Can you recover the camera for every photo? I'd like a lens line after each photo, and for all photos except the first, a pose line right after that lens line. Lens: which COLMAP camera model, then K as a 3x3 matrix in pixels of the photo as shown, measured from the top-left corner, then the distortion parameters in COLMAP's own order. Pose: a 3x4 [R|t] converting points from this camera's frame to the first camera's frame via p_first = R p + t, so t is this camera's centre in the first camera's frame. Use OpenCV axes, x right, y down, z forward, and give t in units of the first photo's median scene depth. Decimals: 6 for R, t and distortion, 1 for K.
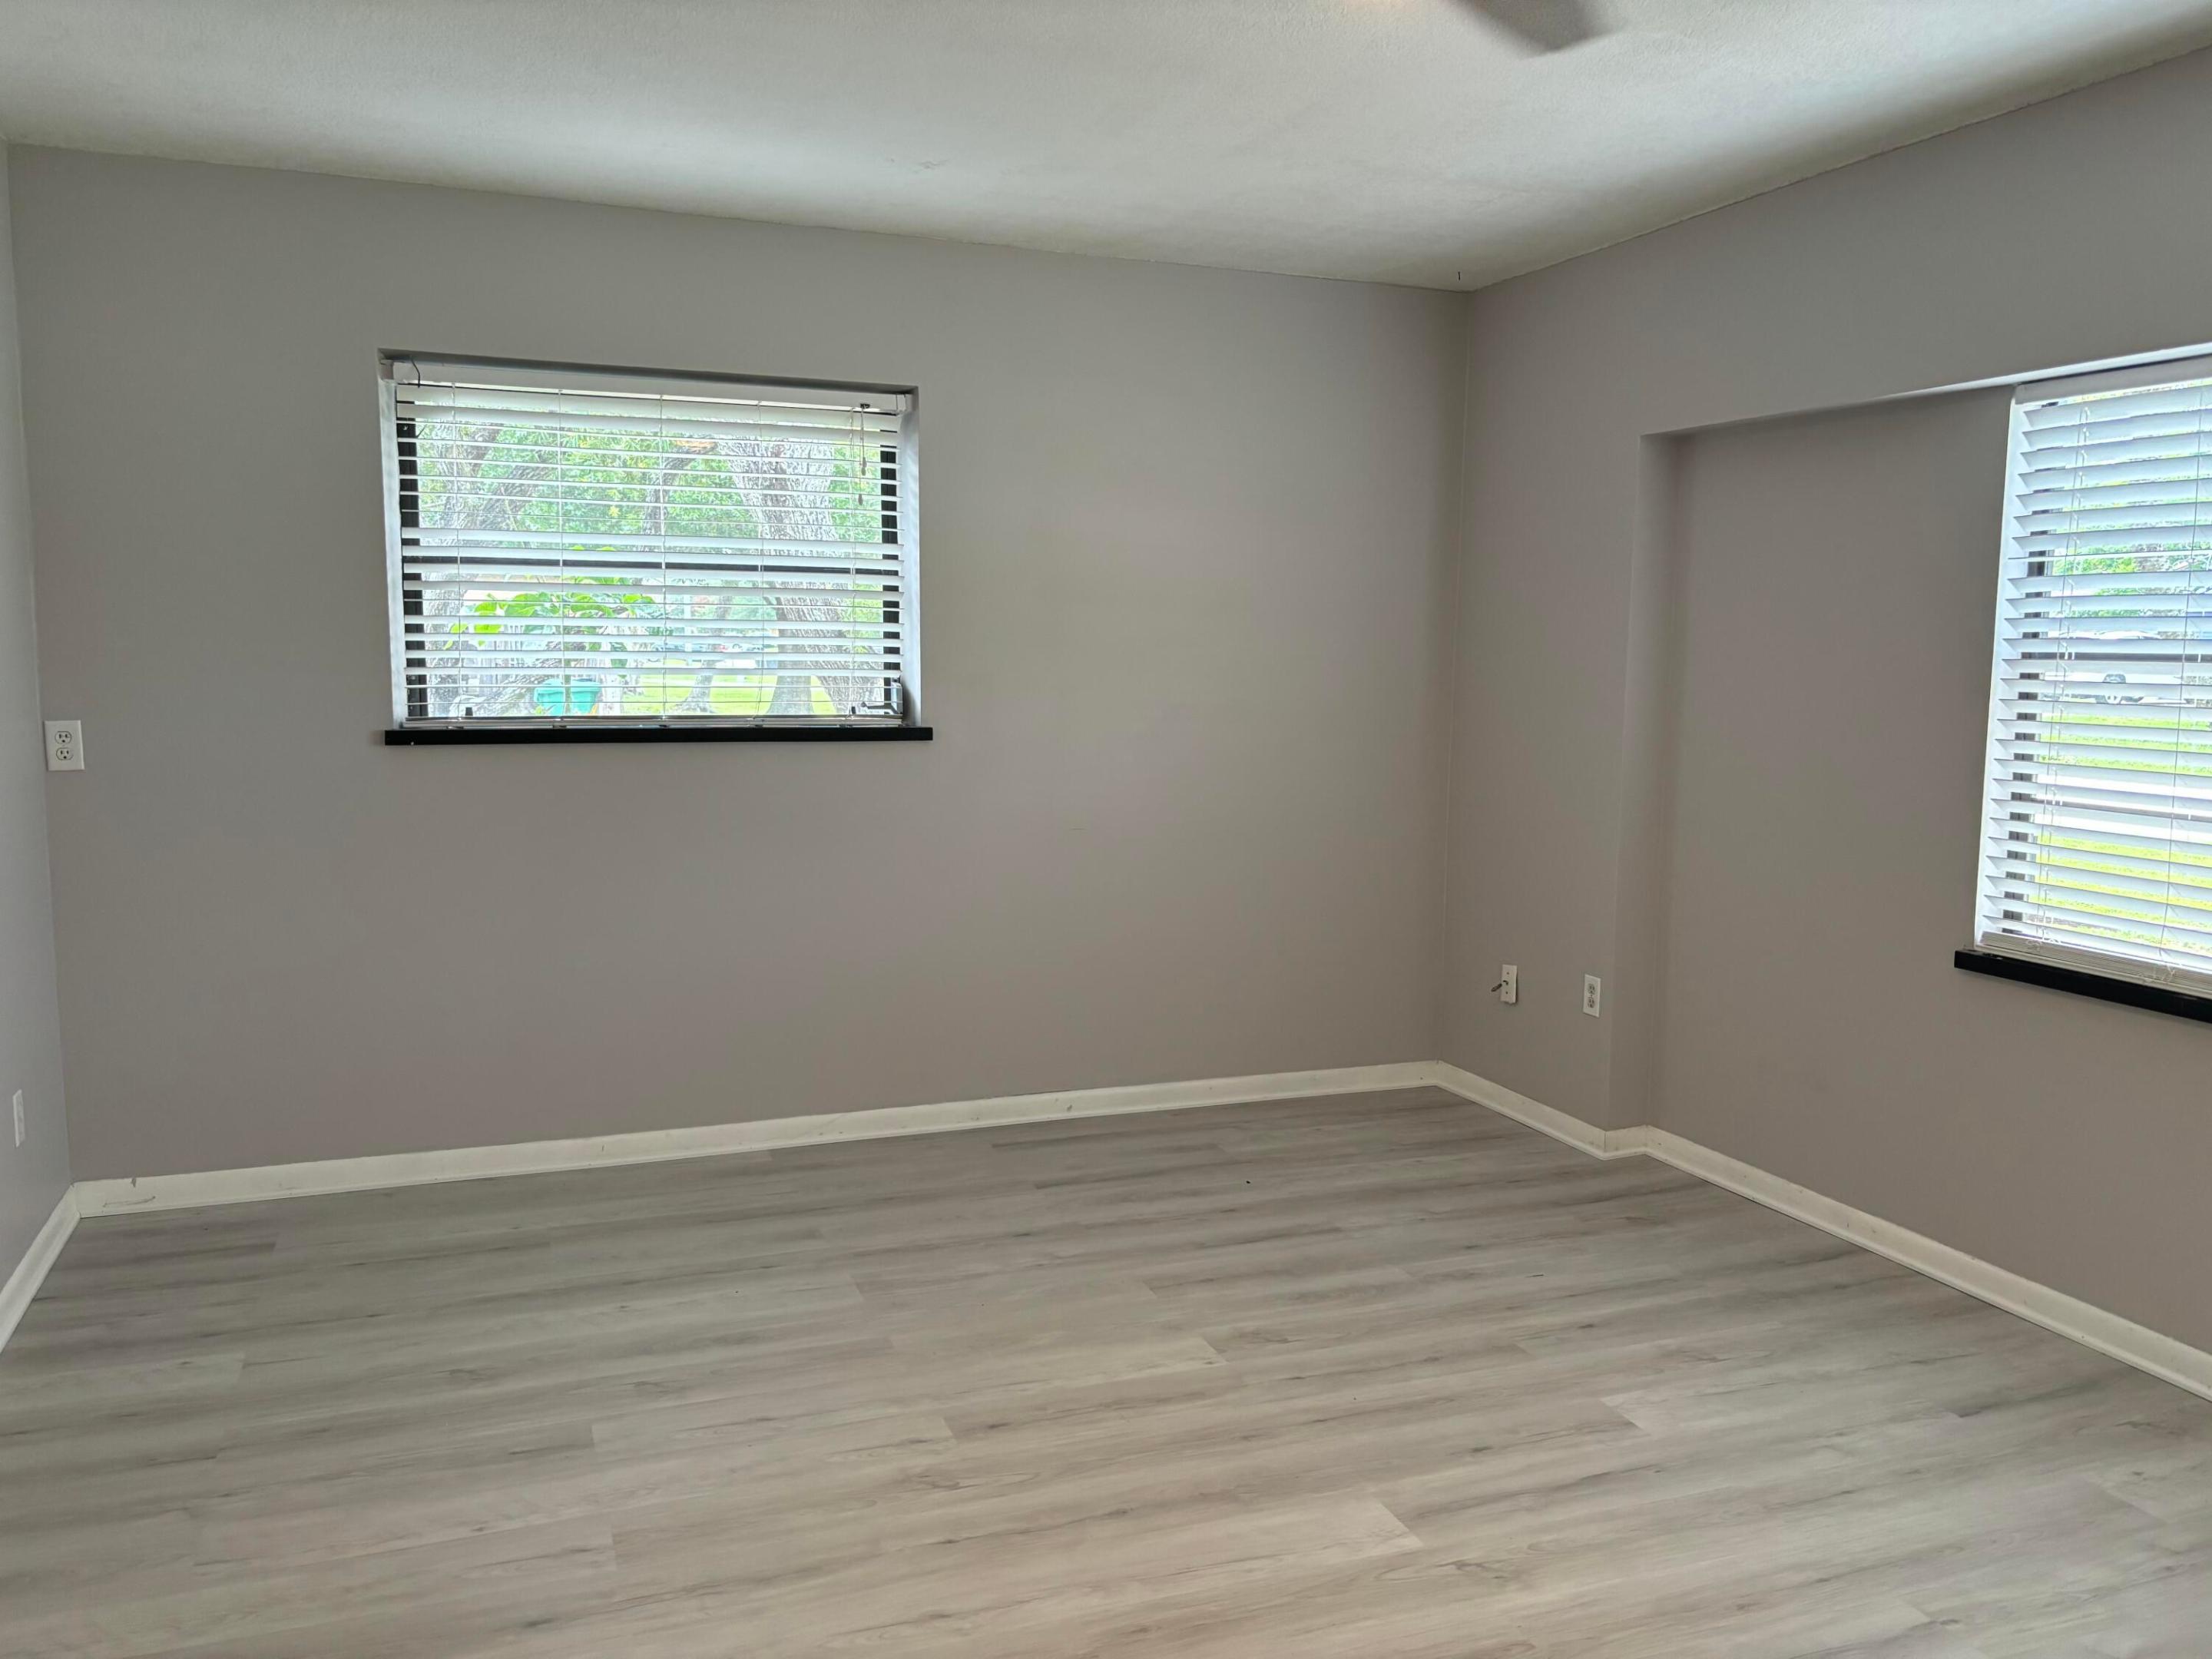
lens RADIAL K [[1659.0, 0, 1118.0], [0, 1659.0, 833.7], [0, 0, 1]] dist [0.046421, -0.067114]
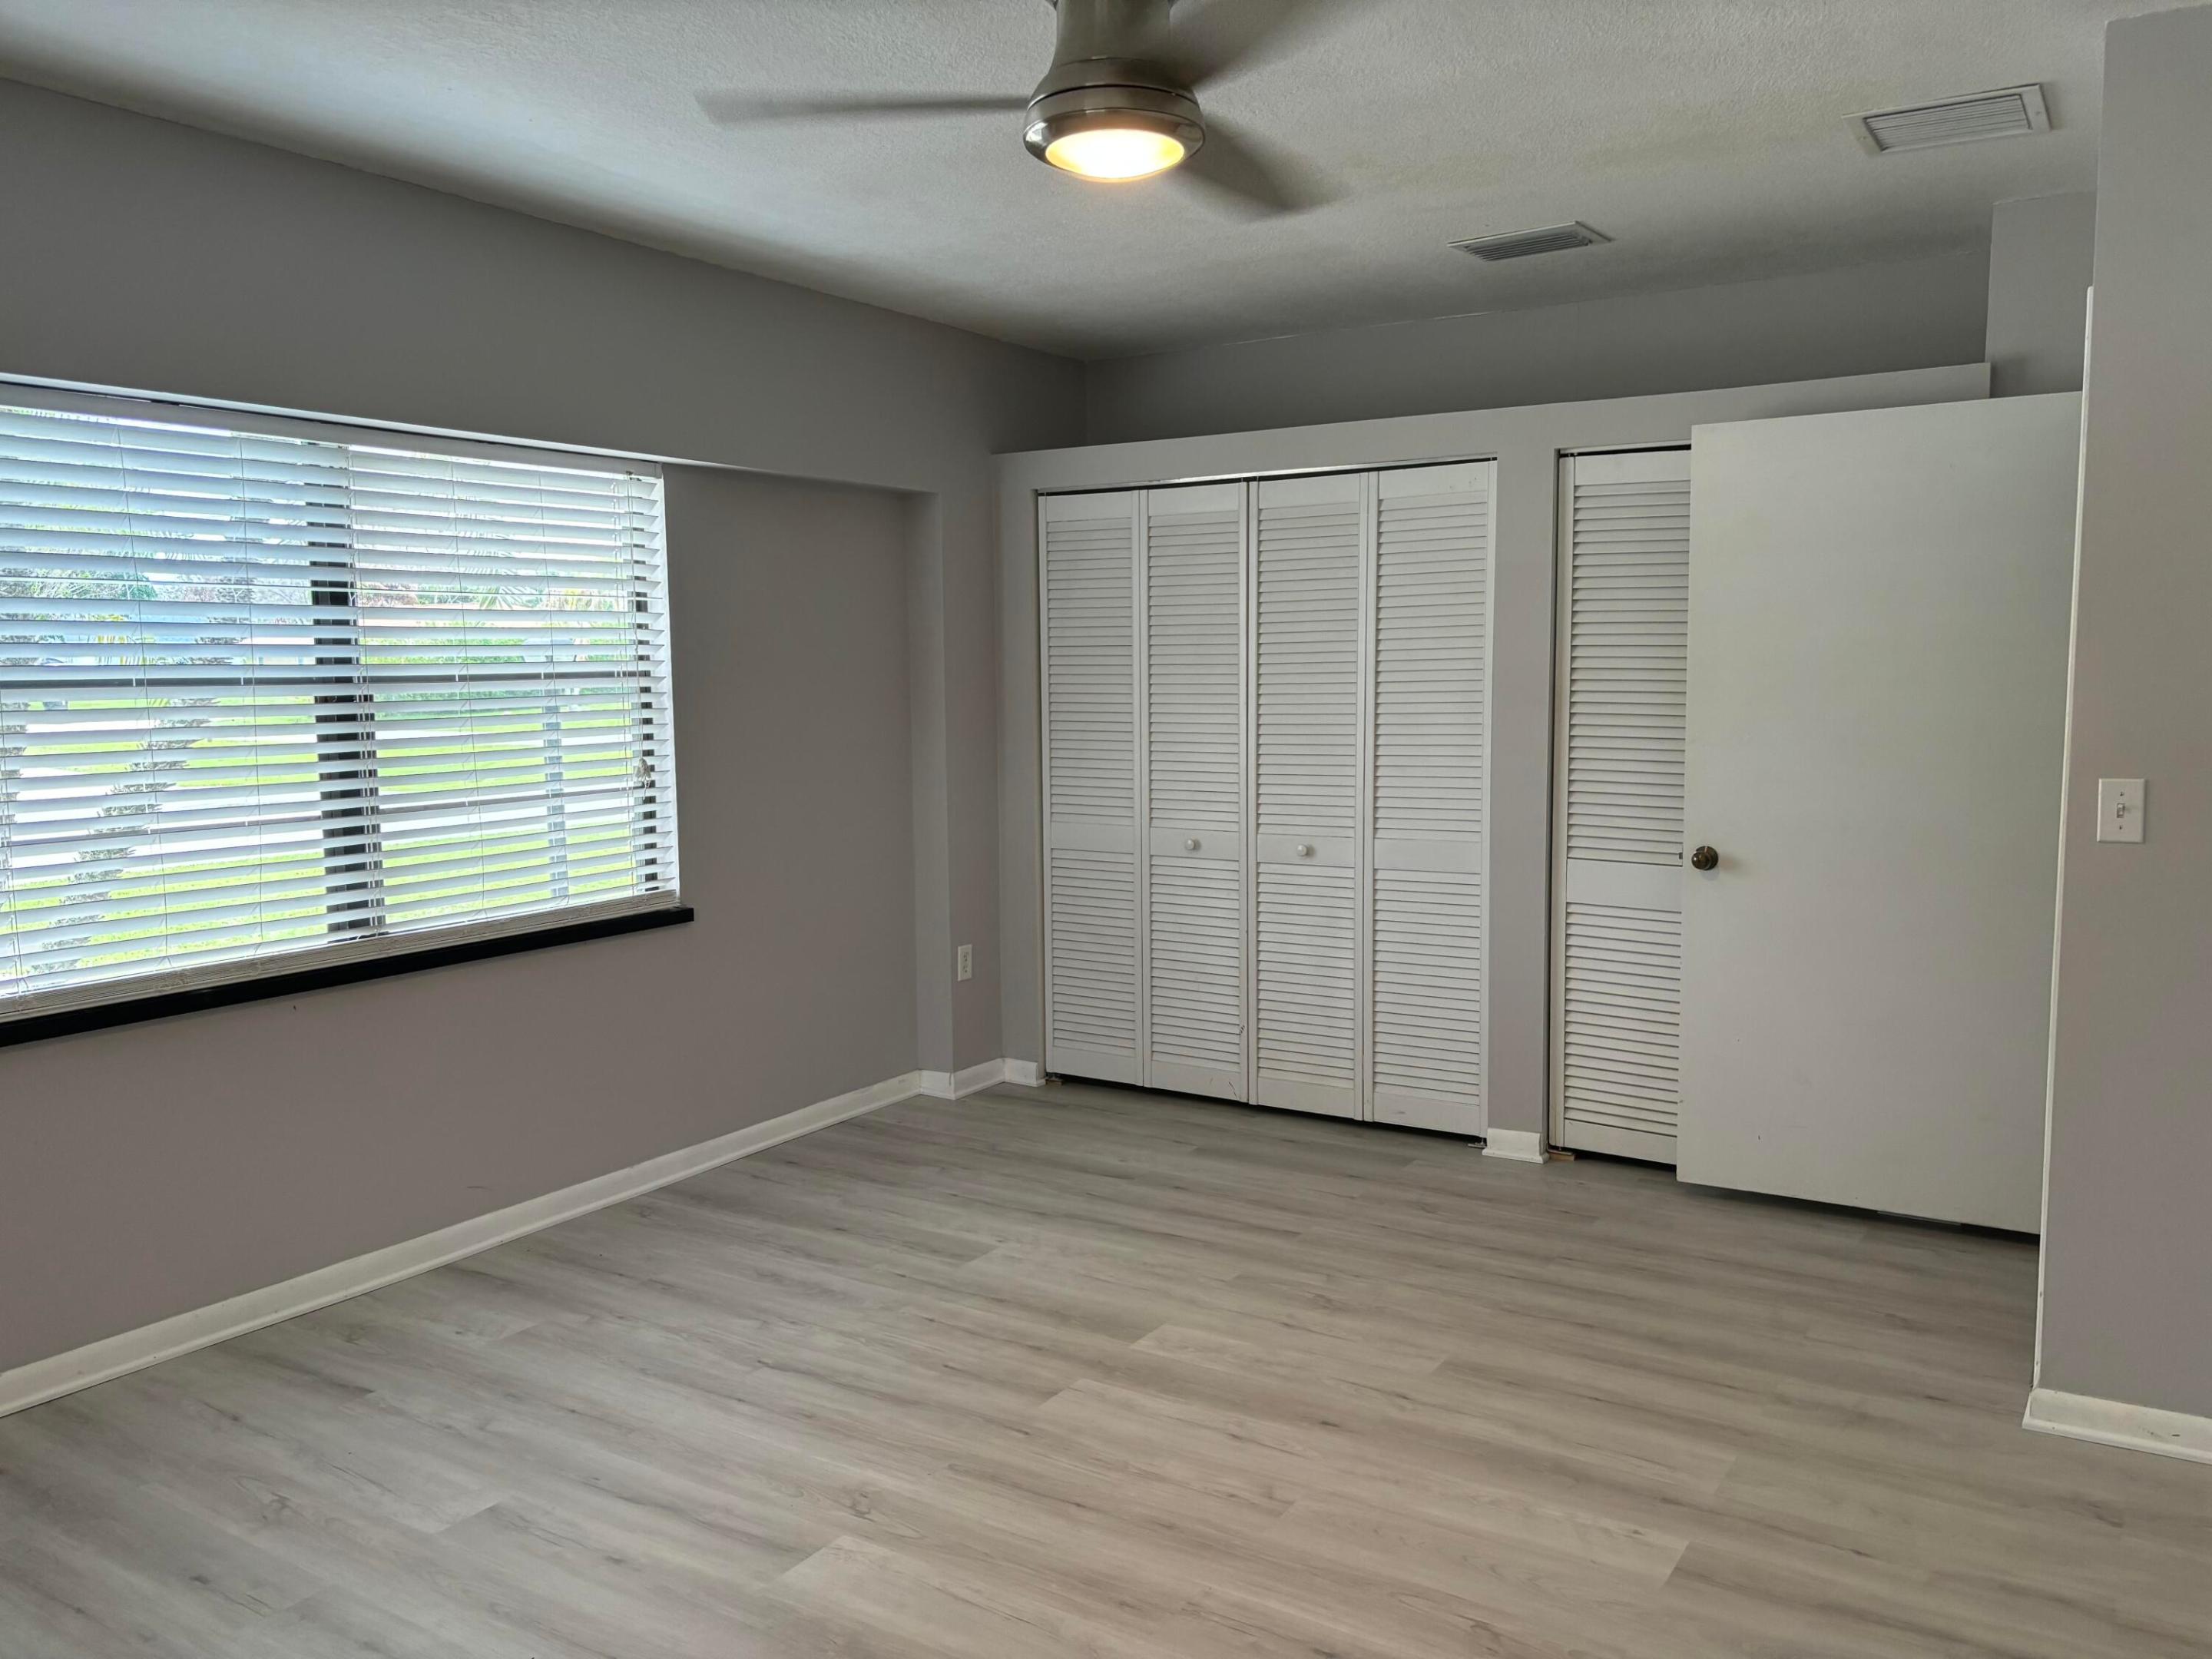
lens RADIAL K [[1659.0, 0, 1118.8], [0, 1659.0, 828.9], [0, 0, 1]] dist [0.046421, -0.067114]
pose [[-0.586685, -0.082109, 0.805642, -0.624329], [0.100197, 0.979842, 0.172829, -0.144624], [-0.803593, 0.182119, -0.566632, 1.194009]]
